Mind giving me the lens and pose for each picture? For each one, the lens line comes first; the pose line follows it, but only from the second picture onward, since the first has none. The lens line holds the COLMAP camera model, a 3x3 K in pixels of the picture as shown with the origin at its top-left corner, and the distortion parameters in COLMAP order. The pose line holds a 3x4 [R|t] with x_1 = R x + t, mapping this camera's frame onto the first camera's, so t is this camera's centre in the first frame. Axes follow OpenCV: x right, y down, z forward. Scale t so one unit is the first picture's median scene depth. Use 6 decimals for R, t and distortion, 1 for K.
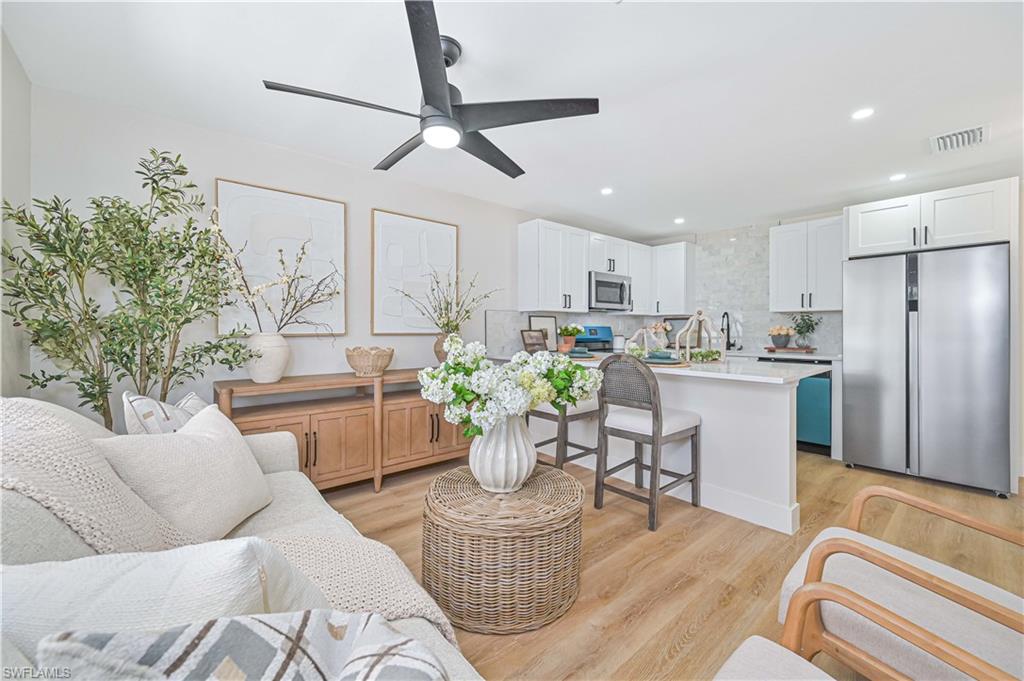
lens RADIAL K [[408.2, 0, 511.7], [0, 408.2, 329.6], [0, 0, 1]] dist [-0.001127, -0.000043]
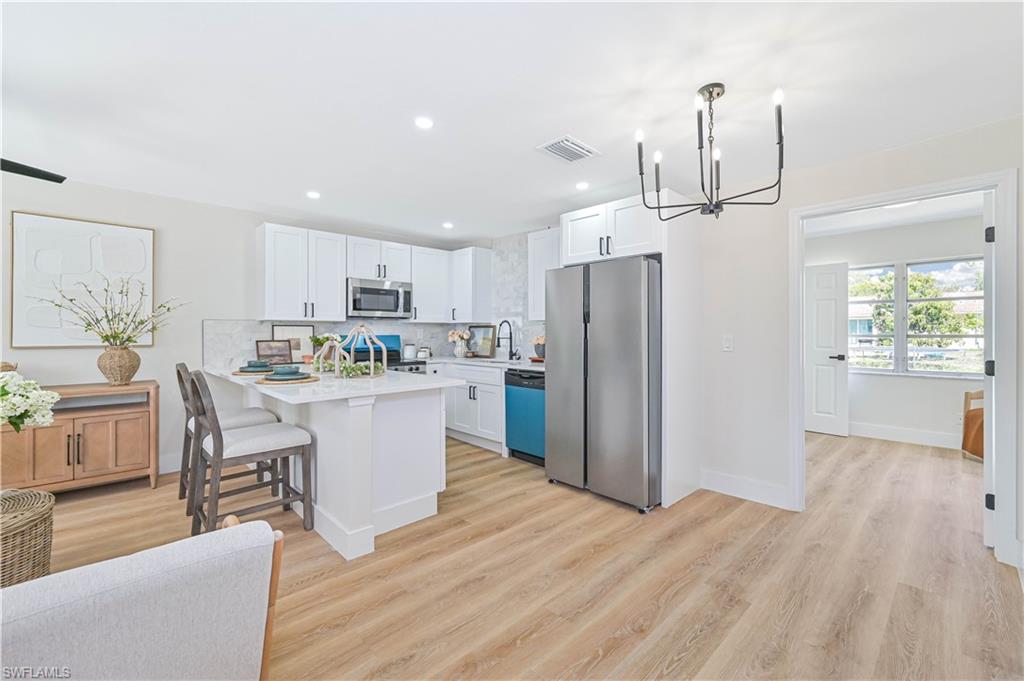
lens RADIAL K [[429.0, 0, 514.6], [0, 429.0, 331.9], [0, 0, 1]] dist [0.000217, 0.000022]
pose [[0.998608, -0.001318, 0.052723, 0.680325], [0.001337, 0.999999, -0.000320, -0.021264], [-0.052722, 0.000390, 0.998609, -0.019503]]
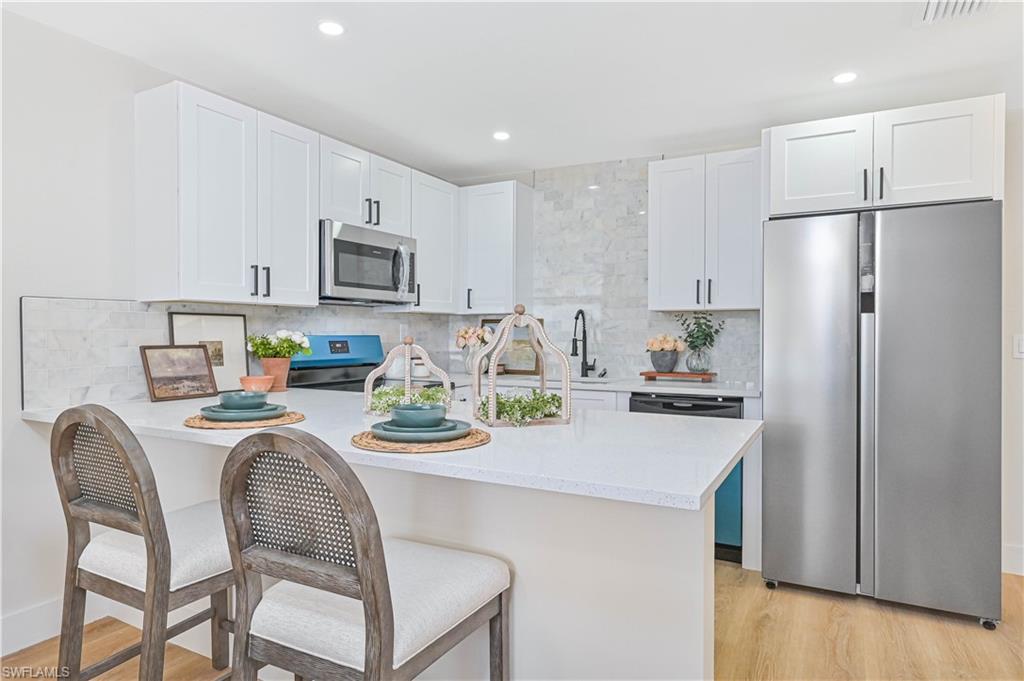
lens RADIAL K [[608.4, 0, 512.5], [0, 608.4, 340.4], [0, 0, 1]] dist [-0.003351, -0.001297]
pose [[0.936661, -0.004112, 0.350212, 0.195501], [0.000345, 0.999941, 0.010818, -0.013668], [-0.350236, -0.010012, 0.936608, 0.337063]]
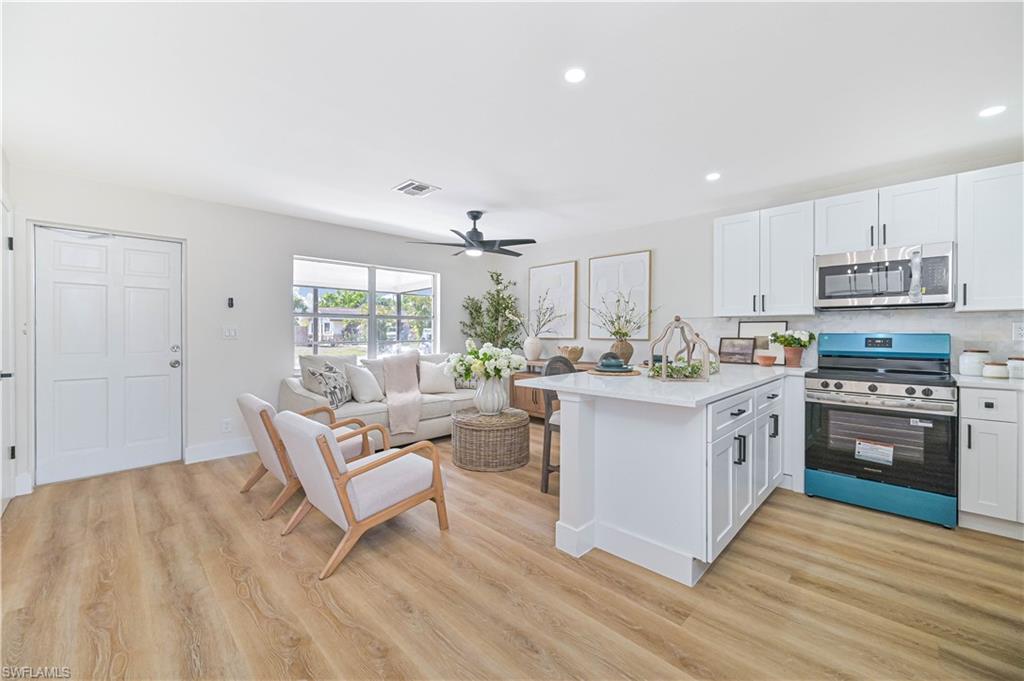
lens RADIAL K [[403.9, 0, 516.0], [0, 403.9, 333.6], [0, 0, 1]] dist [-0.001544, -0.000251]
pose [[0.081530, 0.004104, -0.996662, 1.100941], [-0.002040, 0.999990, 0.003951, -0.013035], [0.996669, 0.001711, 0.081538, 0.545486]]
